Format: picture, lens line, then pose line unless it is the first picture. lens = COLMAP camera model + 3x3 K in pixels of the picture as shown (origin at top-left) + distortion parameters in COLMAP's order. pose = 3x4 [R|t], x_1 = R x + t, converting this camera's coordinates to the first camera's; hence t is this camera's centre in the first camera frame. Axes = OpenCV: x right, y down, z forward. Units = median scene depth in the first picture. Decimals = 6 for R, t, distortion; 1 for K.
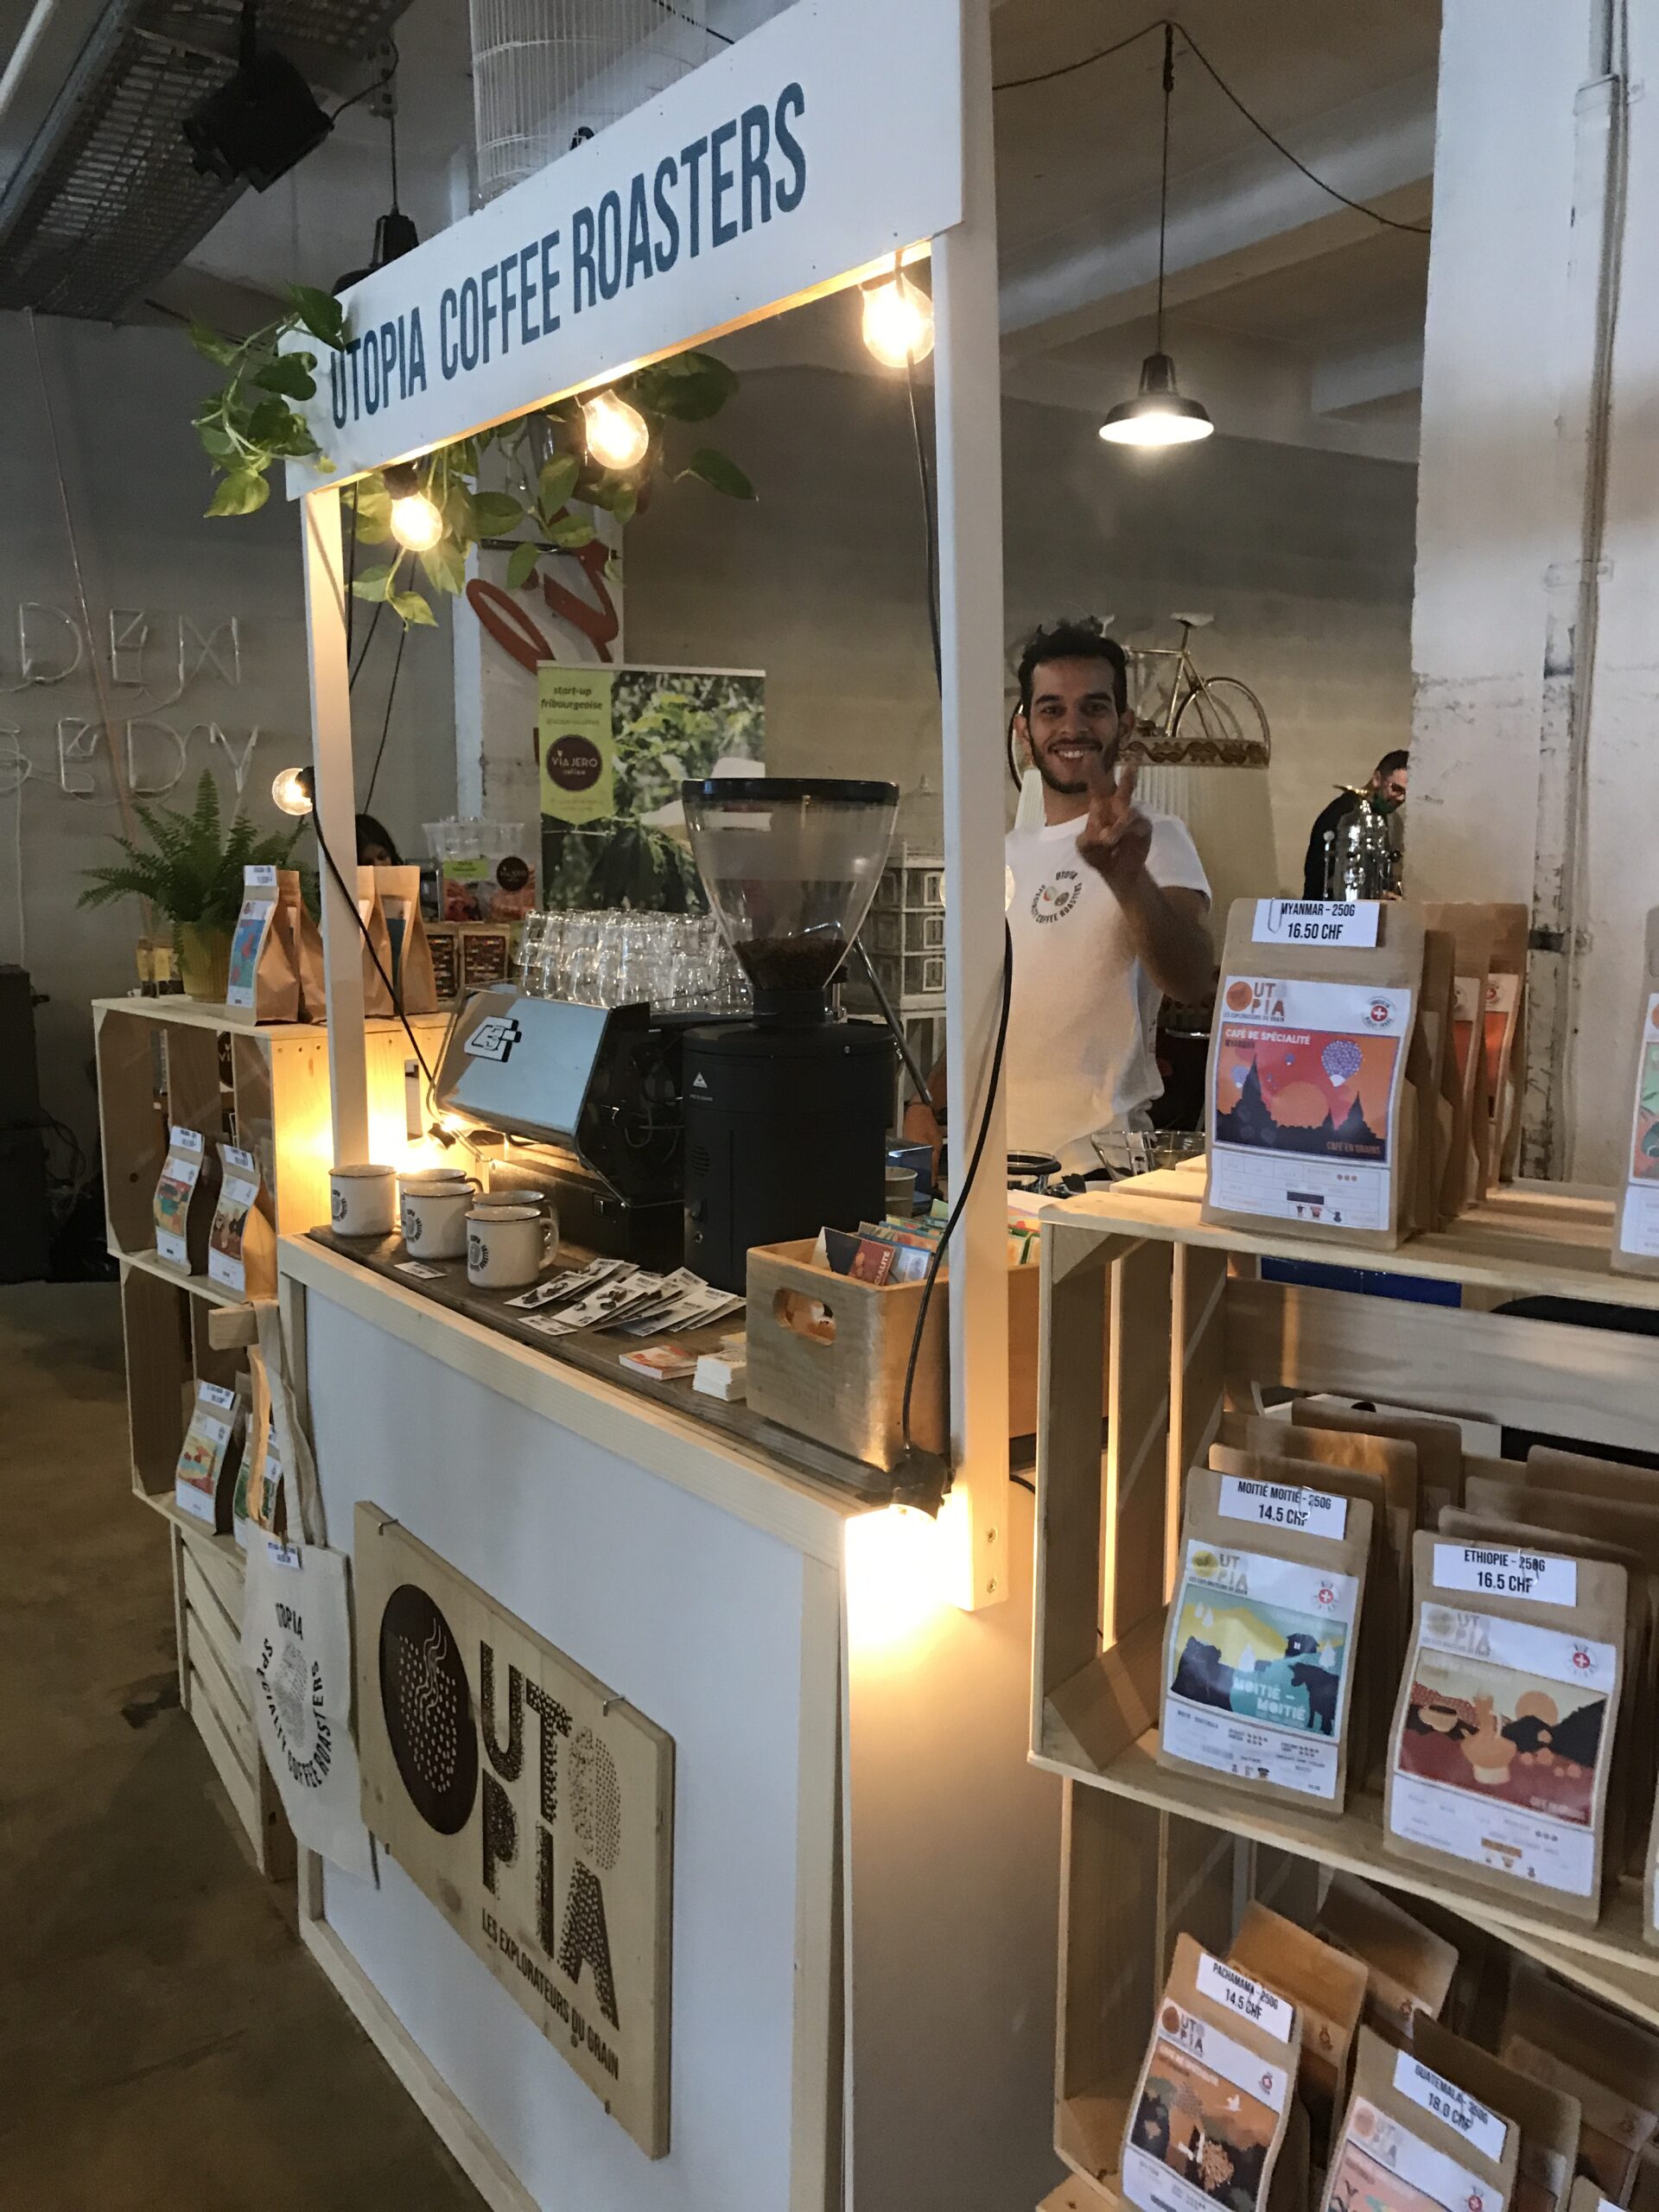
lens RADIAL K [[1826.1, 0, 825.3], [0, 1826.1, 1097.4], [0, 0, 1]] dist [0.001690, -0.013689]
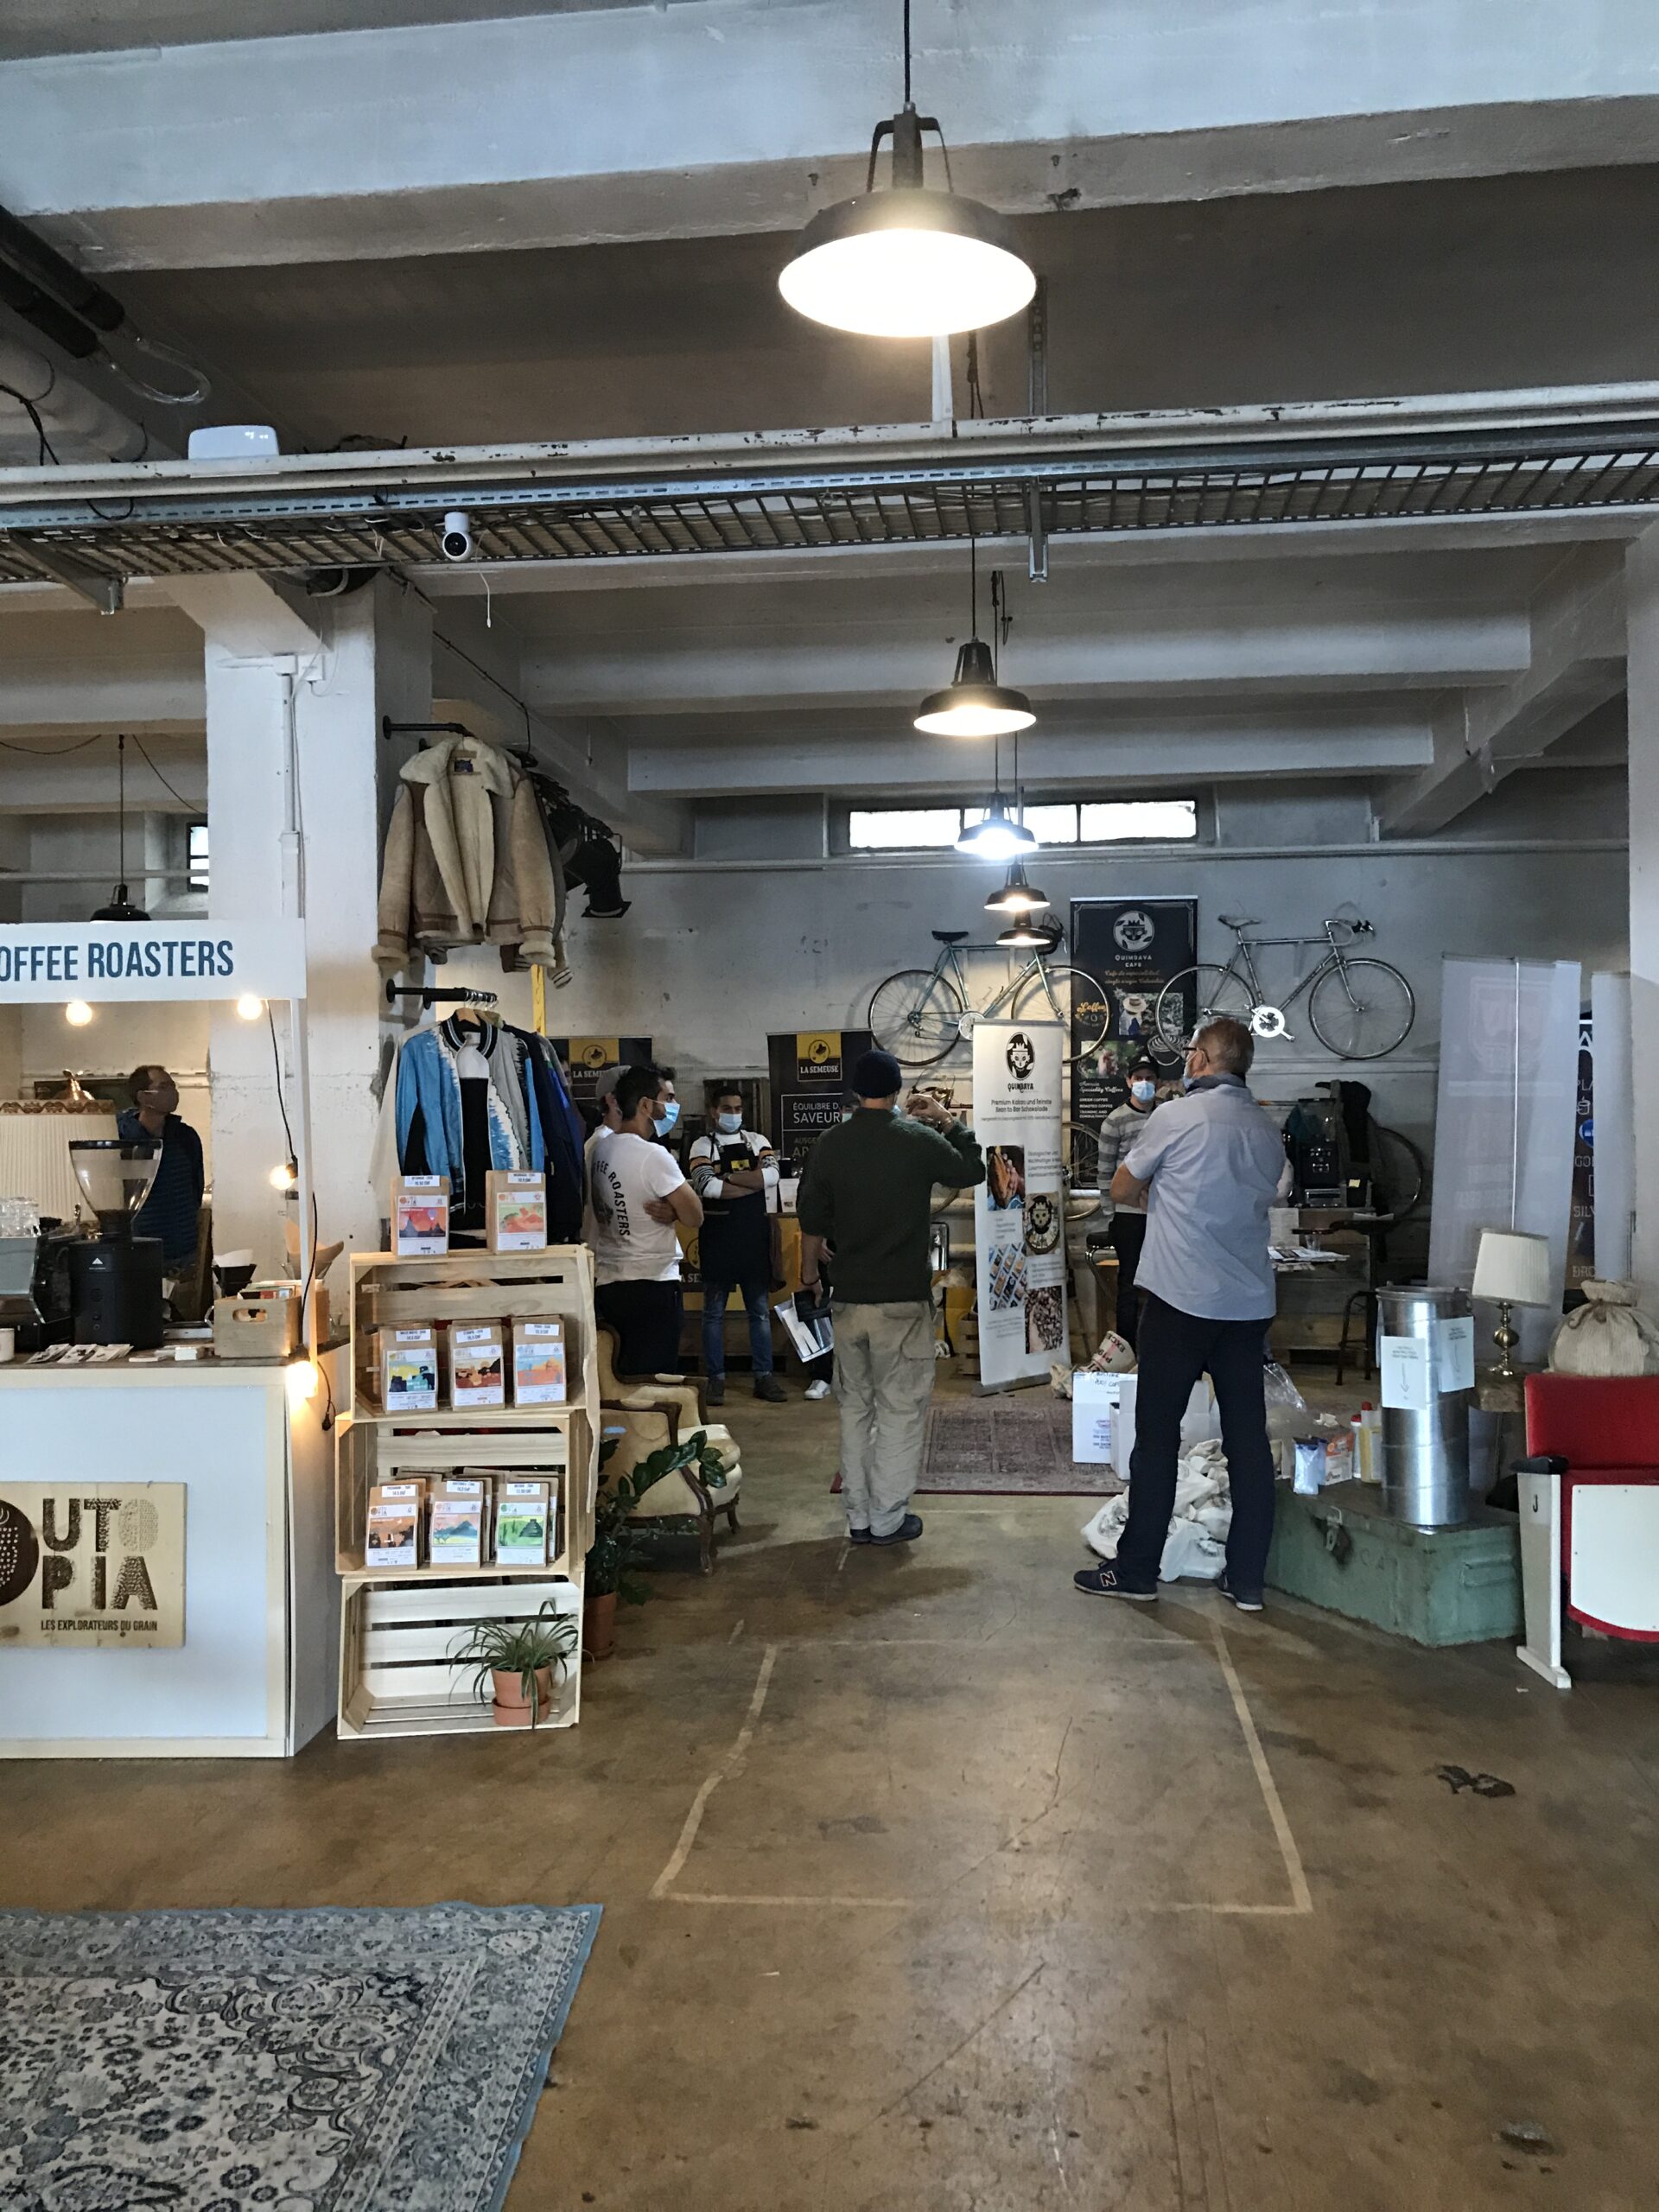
lens RADIAL K [[1826.1, 0, 833.5], [0, 1826.1, 1108.4], [0, 0, 1]] dist [0.001690, -0.013689]
pose [[0.622910, -0.011980, 0.782202, -1.768881], [0.124401, 0.988676, -0.083925, 0.151171], [-0.772339, 0.149584, 0.617347, -1.704073]]
